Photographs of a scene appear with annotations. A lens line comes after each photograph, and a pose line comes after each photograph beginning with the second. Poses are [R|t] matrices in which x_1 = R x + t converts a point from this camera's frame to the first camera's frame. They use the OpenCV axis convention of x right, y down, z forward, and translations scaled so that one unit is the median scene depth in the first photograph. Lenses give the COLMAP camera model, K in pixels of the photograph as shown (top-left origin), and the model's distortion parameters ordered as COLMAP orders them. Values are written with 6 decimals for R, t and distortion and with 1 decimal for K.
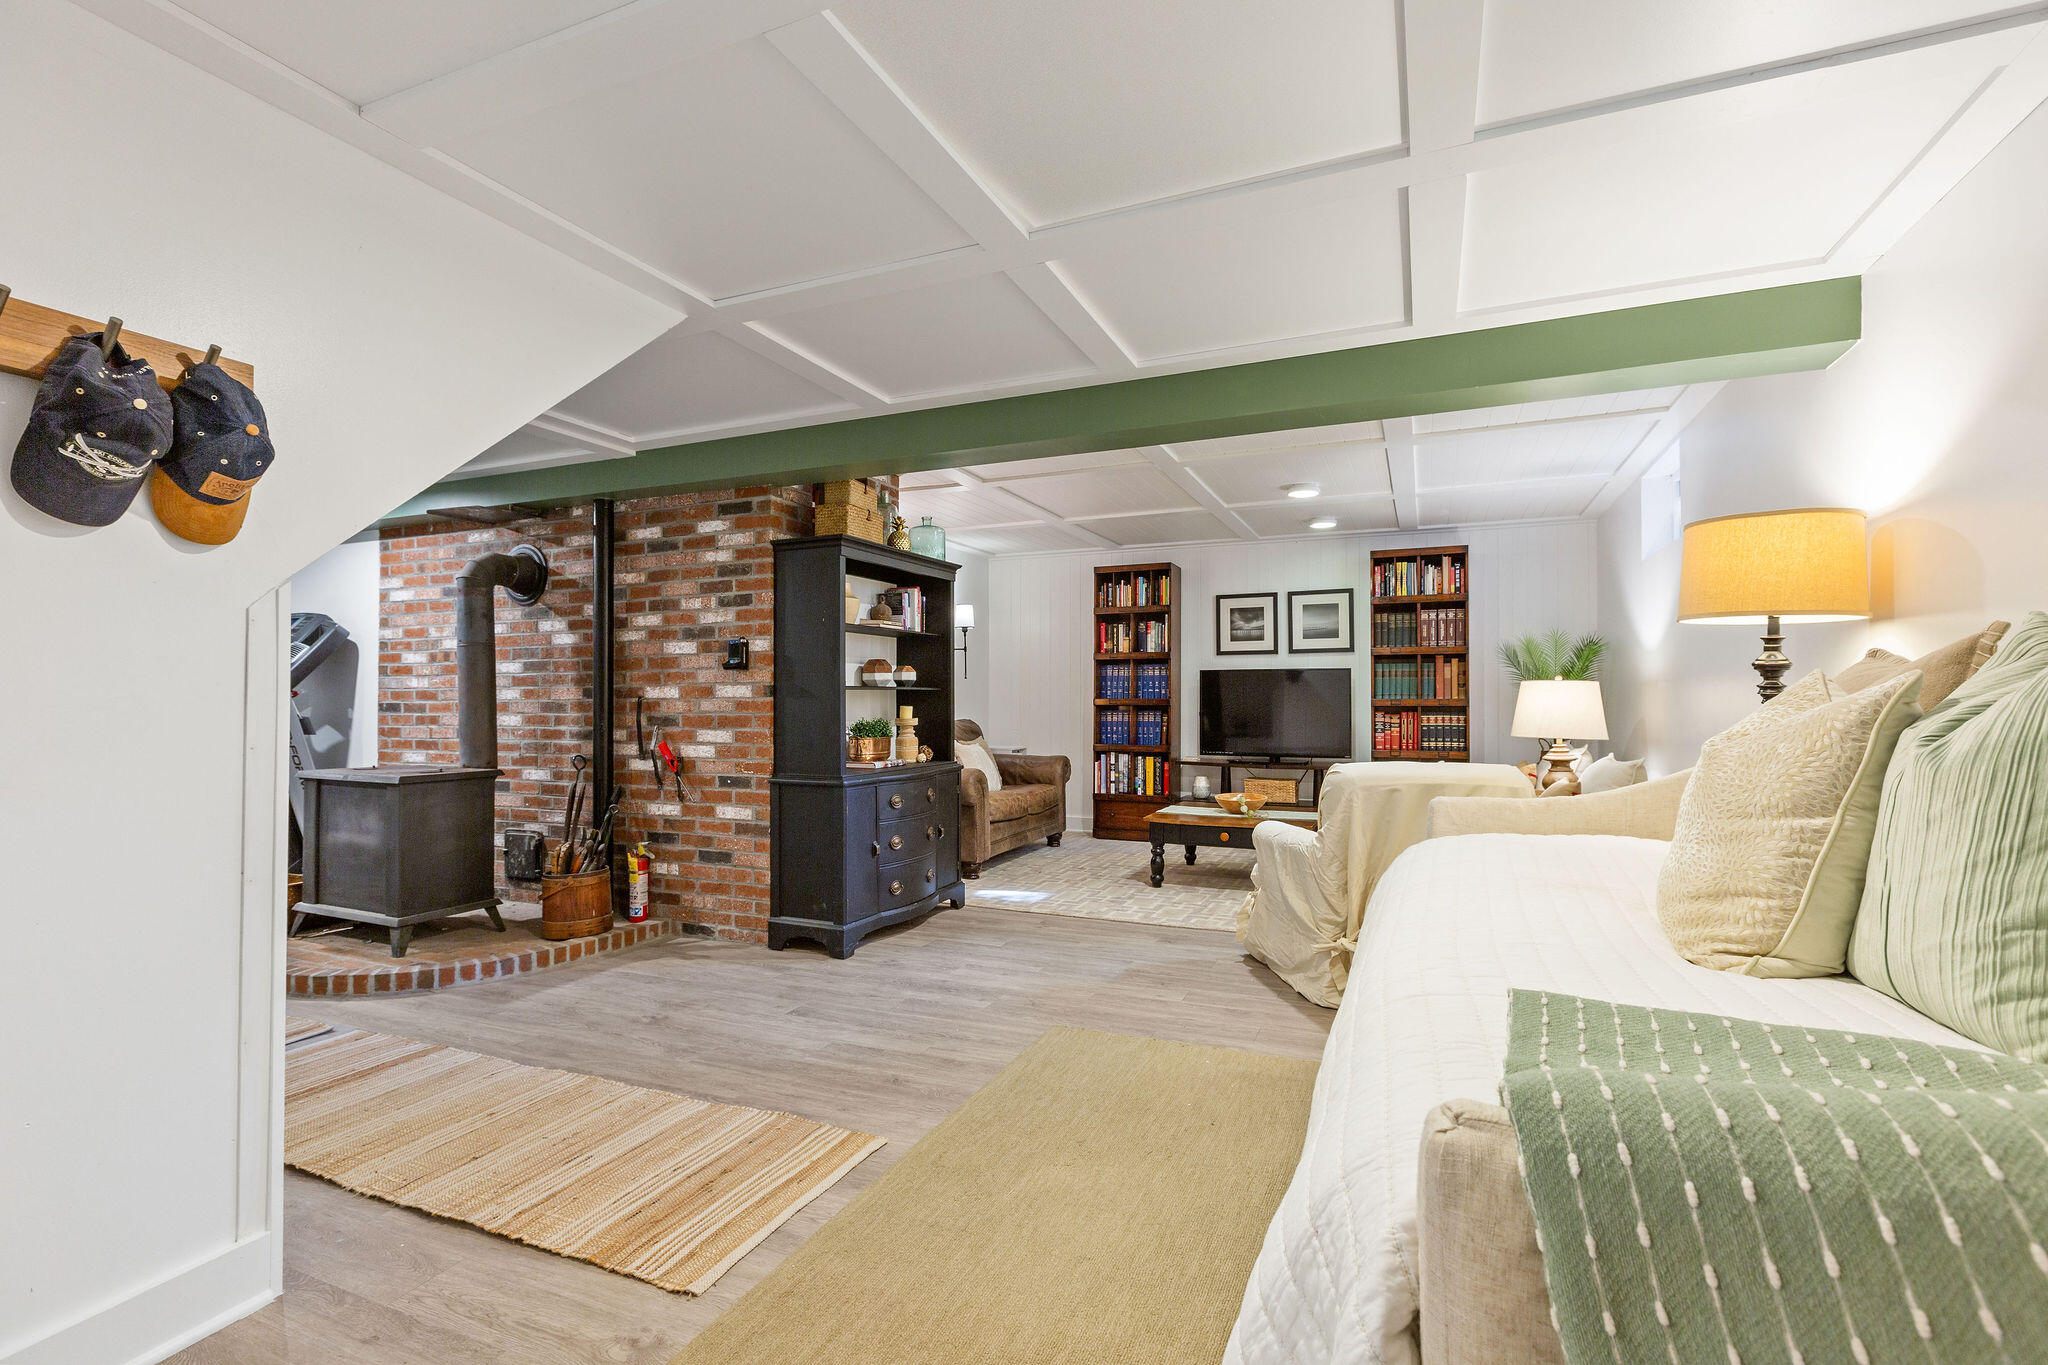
lens RADIAL K [[924.7, 0, 1017.0], [0, 924.7, 679.9], [0, 0, 1]] dist [-0.001003, 0.000778]
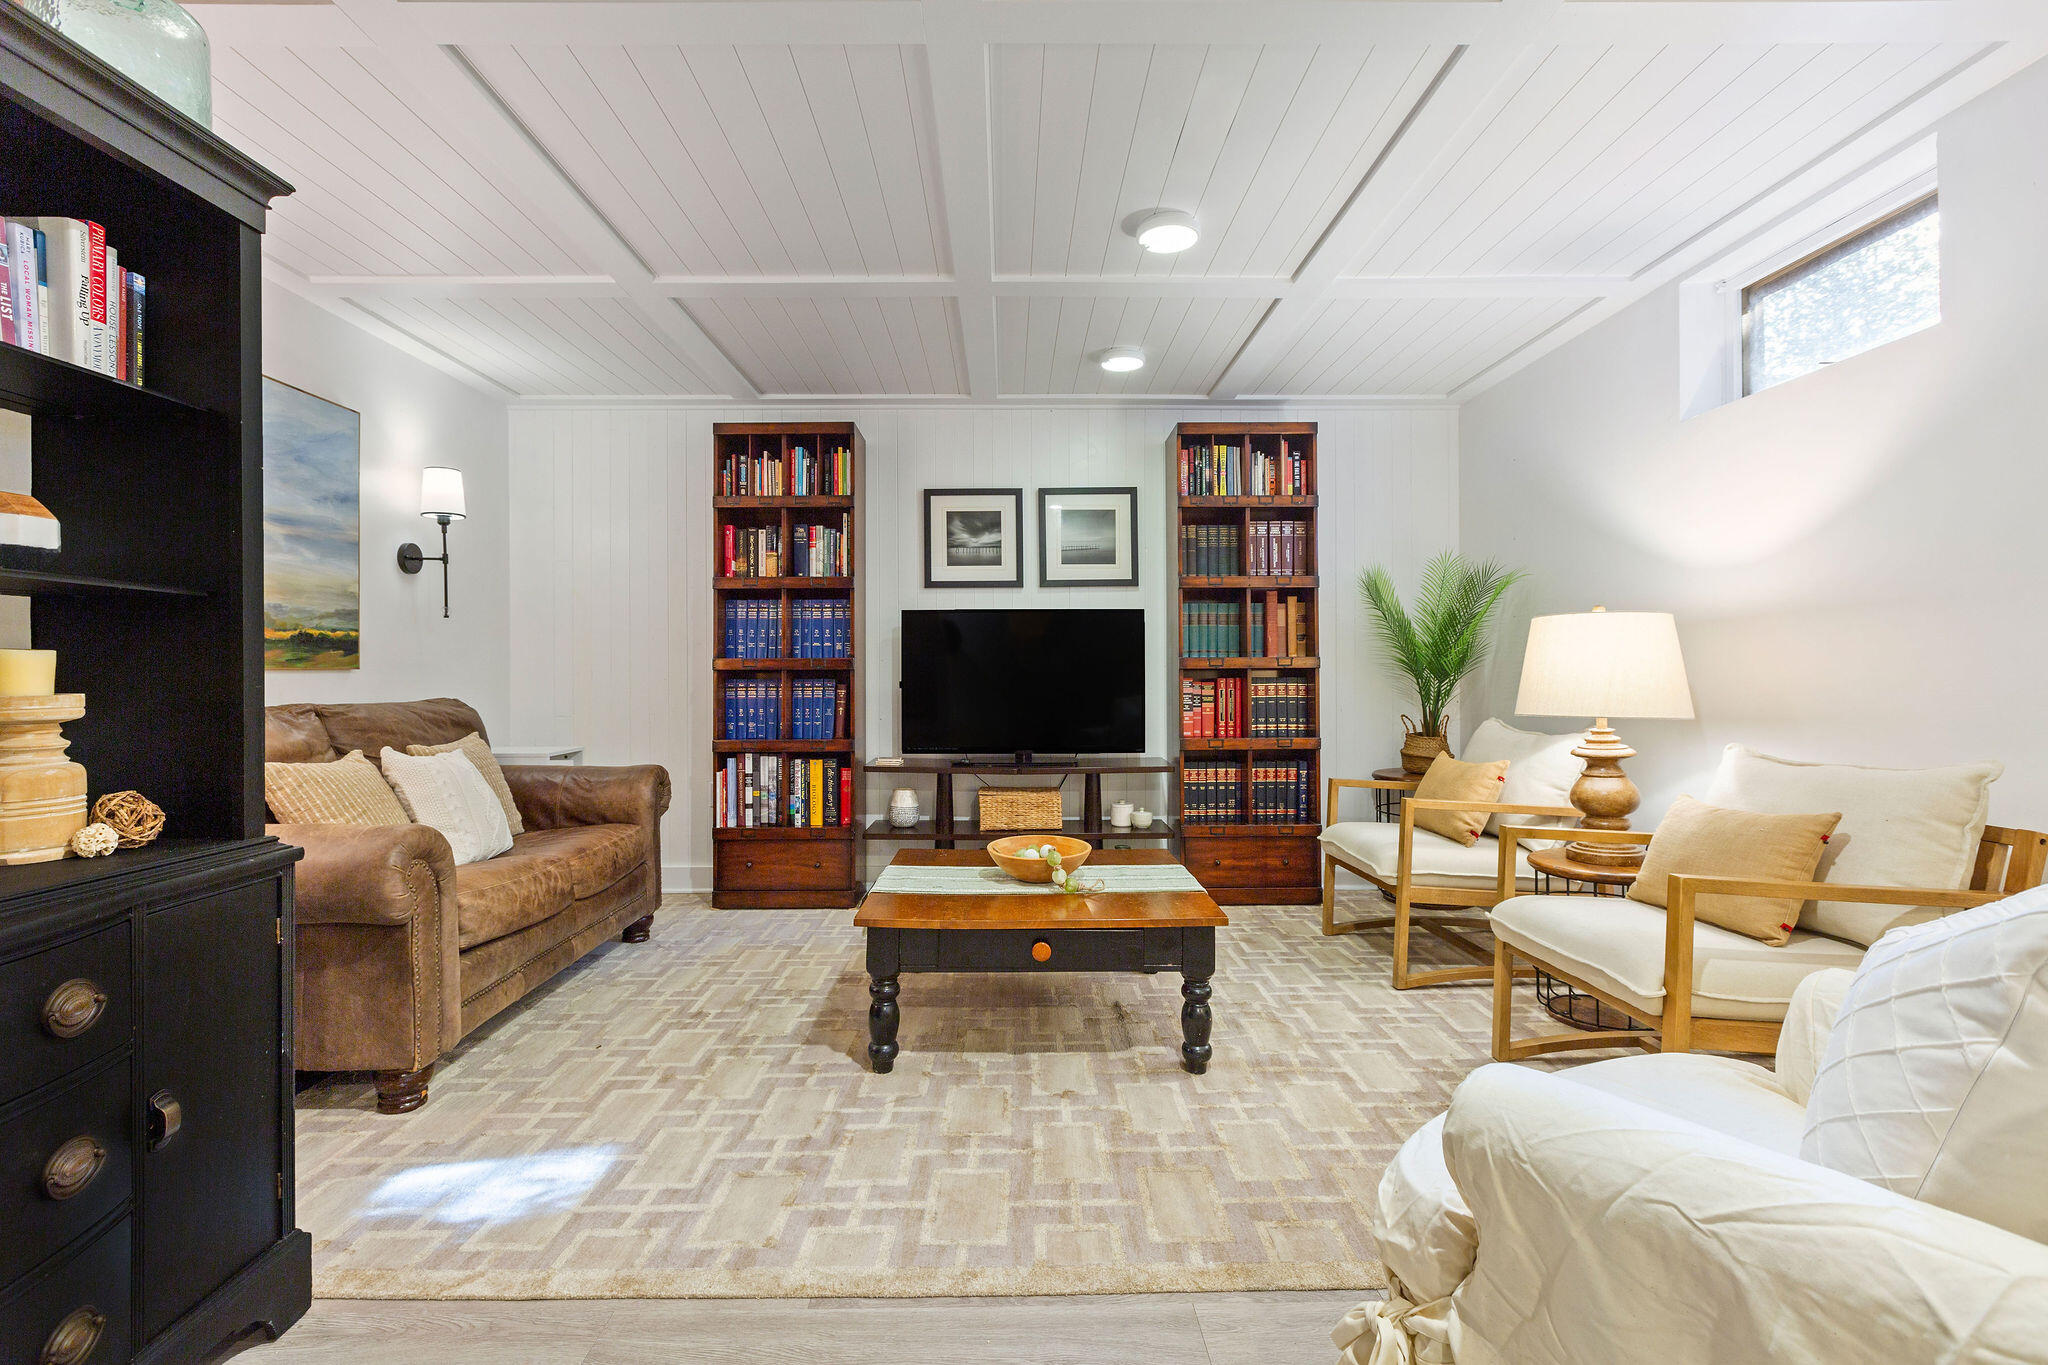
lens RADIAL K [[924.7, 0, 1017.0], [0, 924.7, 679.9], [0, 0, 1]] dist [-0.001003, 0.000778]
pose [[0.911144, -0.004091, 0.412067, 0.020855], [-0.006033, 0.999711, 0.023265, 0.019758], [-0.412043, -0.023684, 0.910856, 0.429771]]
